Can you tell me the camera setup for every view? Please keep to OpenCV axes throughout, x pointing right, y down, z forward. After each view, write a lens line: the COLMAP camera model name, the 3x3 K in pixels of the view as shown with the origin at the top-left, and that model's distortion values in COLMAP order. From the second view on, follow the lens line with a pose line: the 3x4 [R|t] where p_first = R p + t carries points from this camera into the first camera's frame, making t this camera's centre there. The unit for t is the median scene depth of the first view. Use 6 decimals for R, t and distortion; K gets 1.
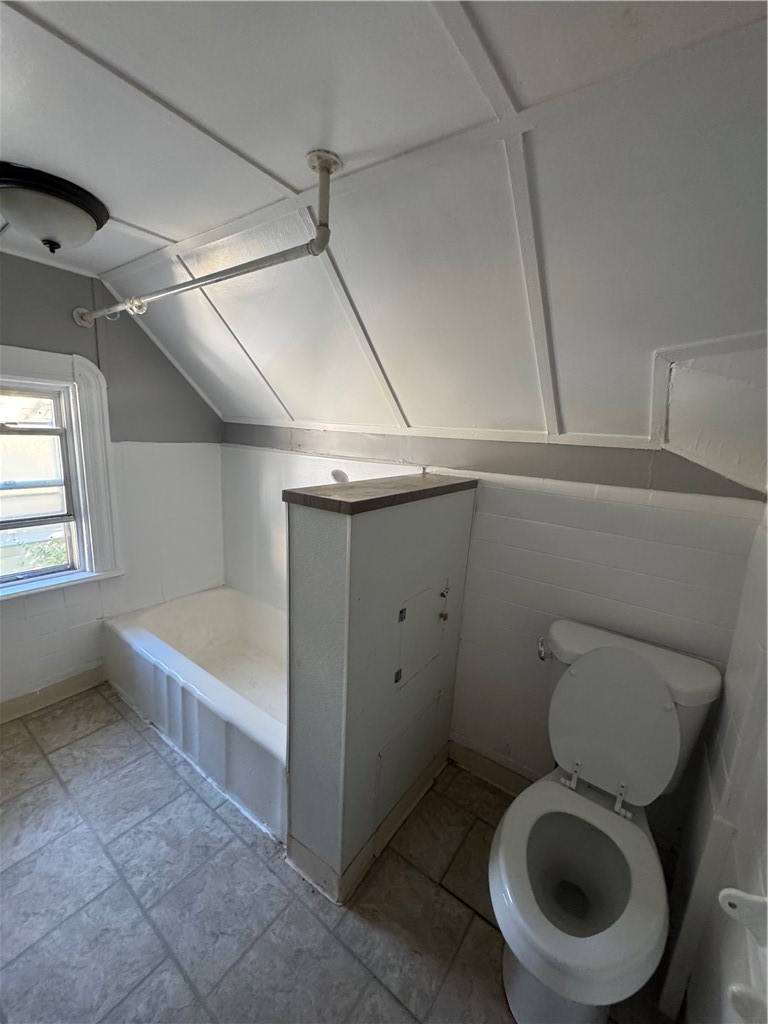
lens RADIAL K [[404.8, 0, 382.8], [0, 404.8, 517.8], [0, 0, 1]] dist [-0.001392, -0.000237]
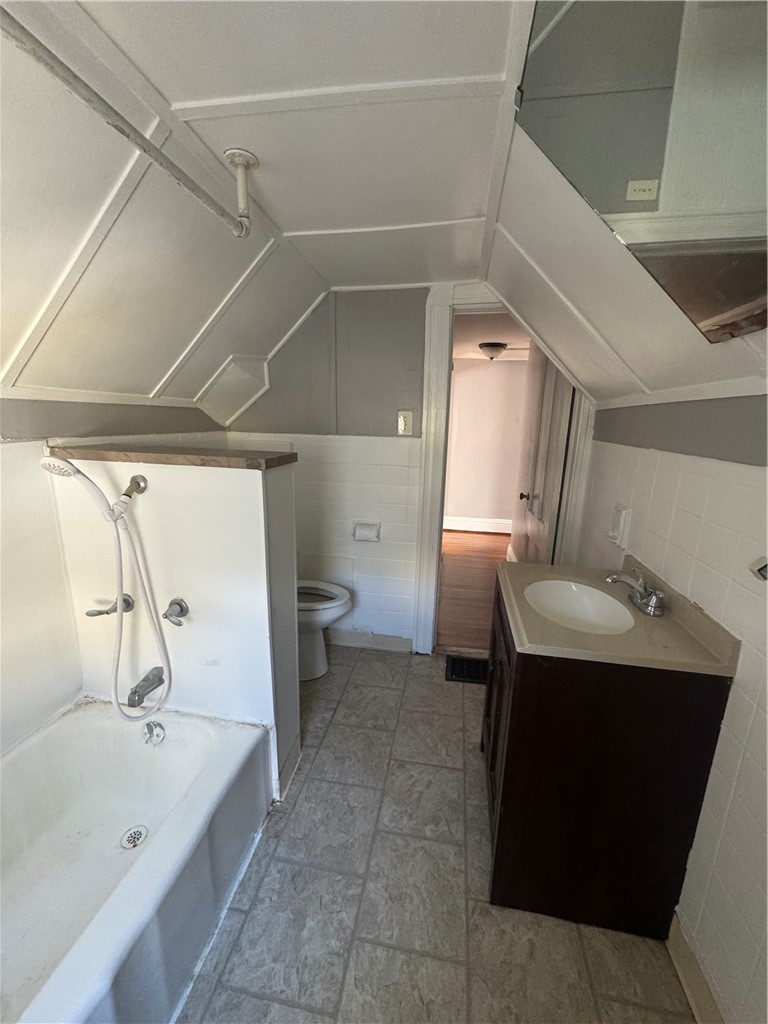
lens RADIAL K [[404.8, 0, 385.4], [0, 404.8, 509.9], [0, 0, 1]] dist [-0.001392, -0.000237]
pose [[-0.440848, -0.263441, 0.858051, -1.209262], [0.125312, 0.928532, 0.349463, -0.263166], [-0.888791, 0.261585, -0.376330, 1.050980]]
